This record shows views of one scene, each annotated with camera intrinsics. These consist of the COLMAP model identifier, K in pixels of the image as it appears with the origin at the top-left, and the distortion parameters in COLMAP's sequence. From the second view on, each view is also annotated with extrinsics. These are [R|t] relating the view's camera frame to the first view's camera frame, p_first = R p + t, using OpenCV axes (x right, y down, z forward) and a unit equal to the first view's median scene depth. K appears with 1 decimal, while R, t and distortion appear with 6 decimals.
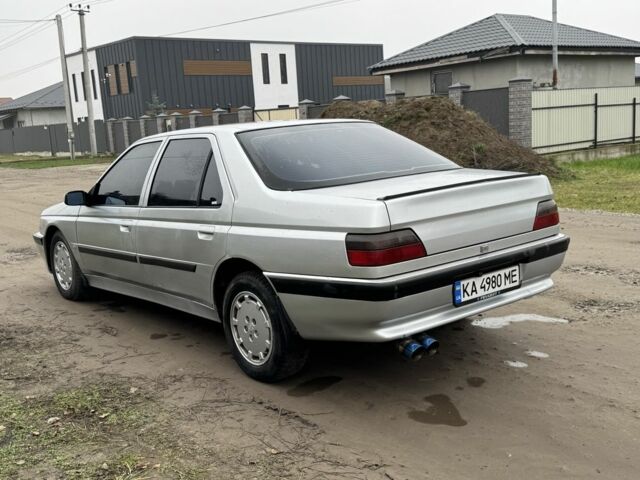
lens RADIAL K [[705.0, 0, 320.6], [0, 705.0, 243.7], [0, 0, 1]] dist [0.072919, 0.000000]
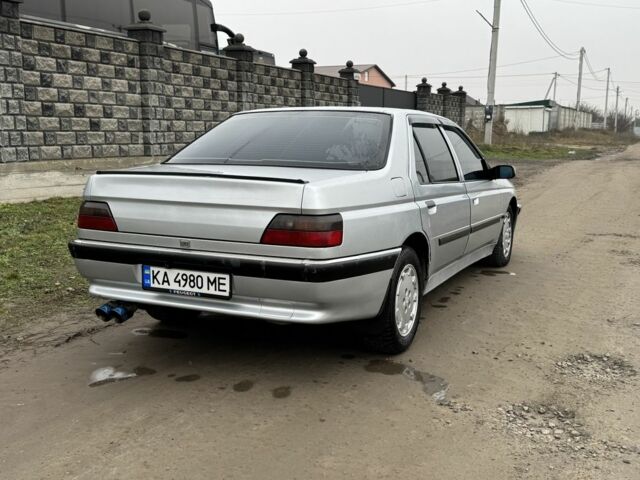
lens RADIAL K [[705.0, 0, 324.1], [0, 705.0, 238.6], [0, 0, 1]] dist [0.072919, 0.000000]
pose [[0.433038, 0.198997, -0.879135, 1.132472], [-0.183933, 0.974312, 0.129941, -0.156290], [0.882410, 0.105433, 0.458516, 0.702804]]
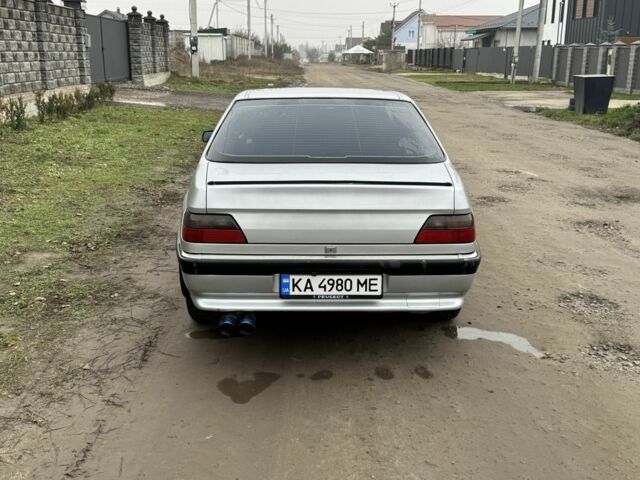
lens RADIAL K [[705.0, 0, 327.7], [0, 705.0, 237.8], [0, 0, 1]] dist [0.072919, 0.000000]
pose [[0.796877, 0.217962, -0.563453, 0.760860], [-0.161600, 0.975568, 0.148834, -0.151994], [0.582128, -0.027548, 0.812631, 0.187845]]
